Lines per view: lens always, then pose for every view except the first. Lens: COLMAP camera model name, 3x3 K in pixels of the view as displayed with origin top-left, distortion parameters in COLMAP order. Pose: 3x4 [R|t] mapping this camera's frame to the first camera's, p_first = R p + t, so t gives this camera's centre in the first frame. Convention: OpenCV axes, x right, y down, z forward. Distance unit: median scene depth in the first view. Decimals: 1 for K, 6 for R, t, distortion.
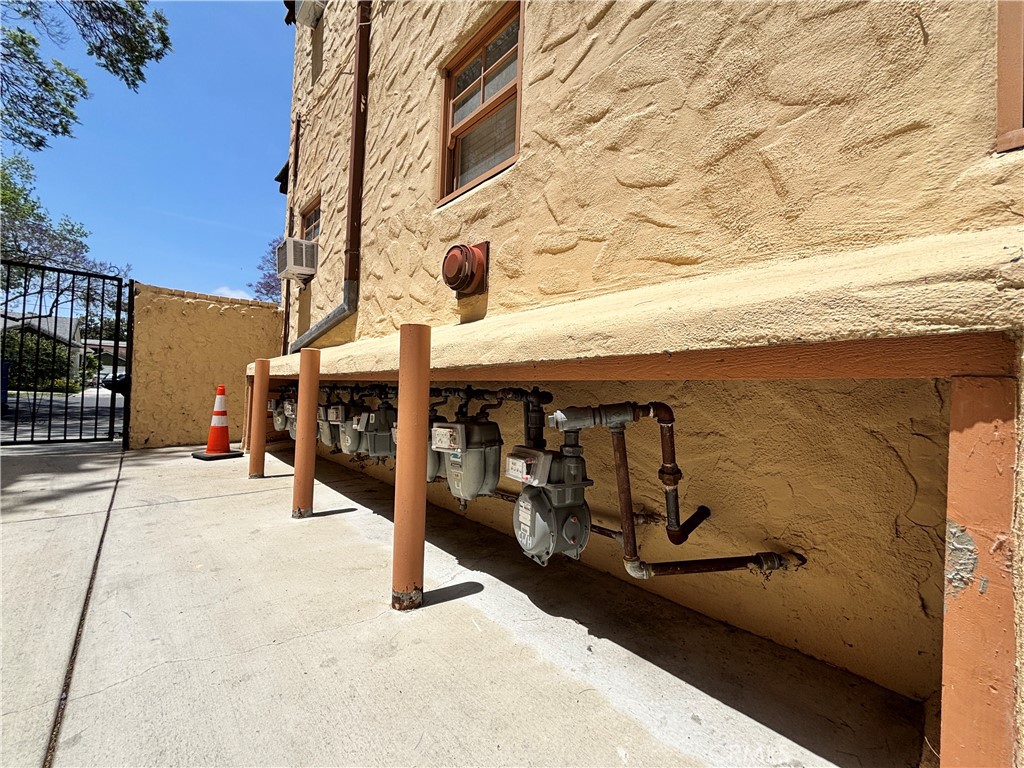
lens RADIAL K [[411.1, 0, 510.3], [0, 411.1, 382.6], [0, 0, 1]] dist [0.003368, 0.000774]
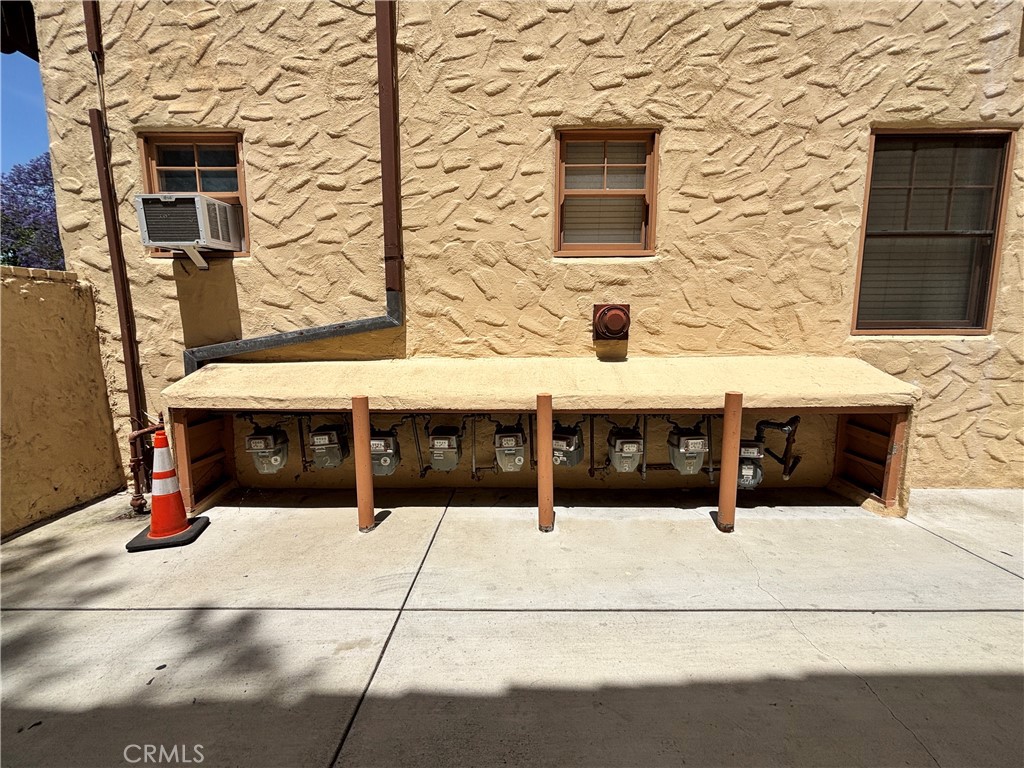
lens RADIAL K [[411.1, 0, 508.4], [0, 411.1, 383.5], [0, 0, 1]] dist [0.003368, 0.000774]
pose [[0.675614, -0.129065, 0.725870, -1.566082], [0.007955, 0.985776, 0.167873, -0.345026], [-0.737212, -0.107643, 0.667031, 0.343386]]
